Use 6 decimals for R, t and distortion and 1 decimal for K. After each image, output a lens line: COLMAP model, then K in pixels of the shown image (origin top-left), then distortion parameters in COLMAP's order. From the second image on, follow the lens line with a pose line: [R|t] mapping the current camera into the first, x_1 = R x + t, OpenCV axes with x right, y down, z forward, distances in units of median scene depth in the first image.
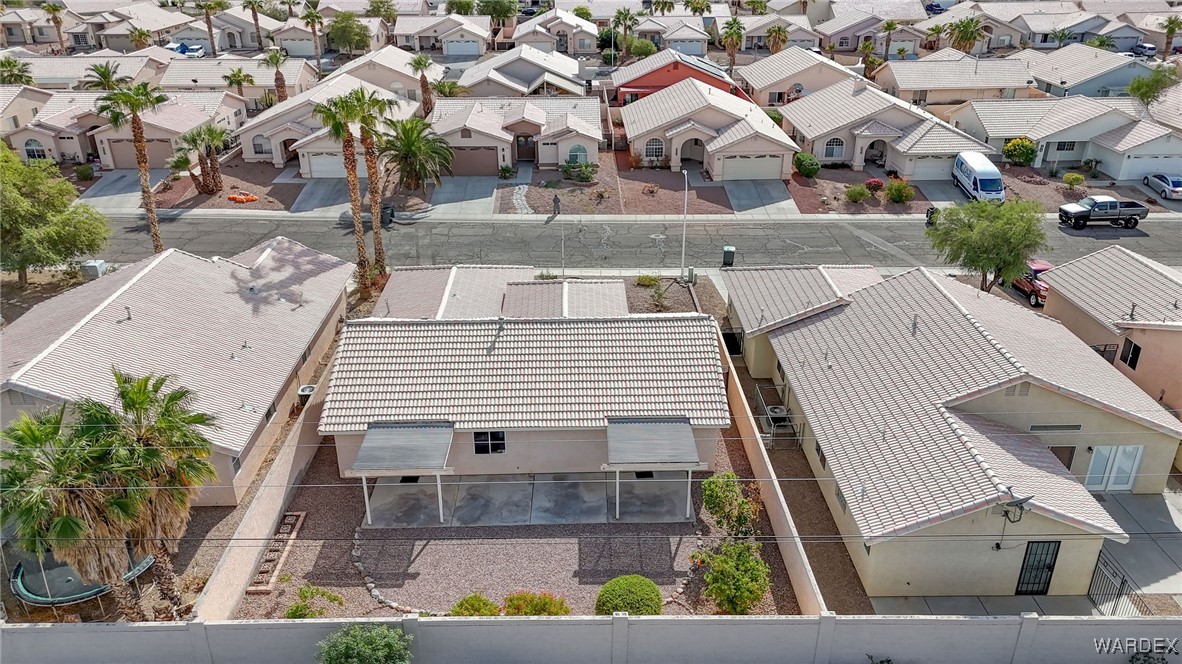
lens RADIAL K [[880.5, 0, 587.4], [0, 880.5, 329.9], [0, 0, 1]] dist [0.066424, -0.060529]
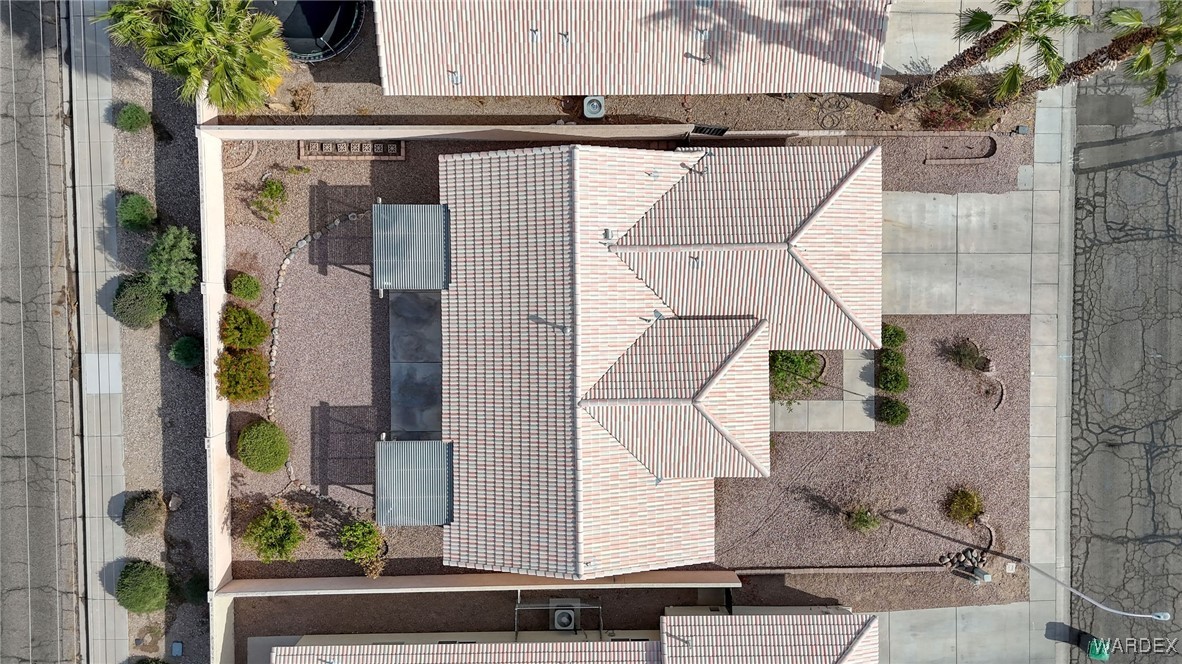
lens RADIAL K [[880.5, 0, 587.4], [0, 880.5, 329.9], [0, 0, 1]] dist [0.066424, -0.060529]
pose [[-0.011233, 0.999764, 0.018617, -0.125954], [-0.414024, -0.021597, 0.910010, -0.873103], [0.910197, 0.002514, 0.414169, 0.737014]]
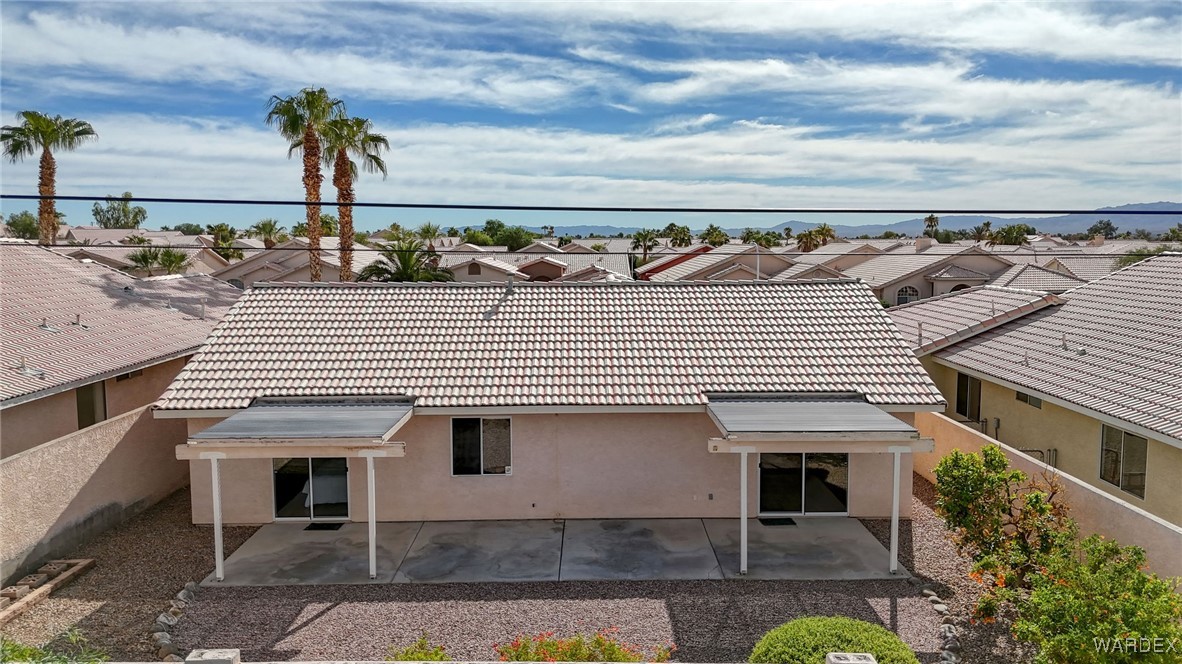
lens RADIAL K [[880.5, 0, 587.4], [0, 880.5, 329.9], [0, 0, 1]] dist [0.066424, -0.060529]
pose [[0.999953, 0.003135, -0.009218, -0.044375], [-0.005961, 0.945708, -0.324963, 0.238708], [0.007698, 0.325002, 0.945682, 0.493550]]
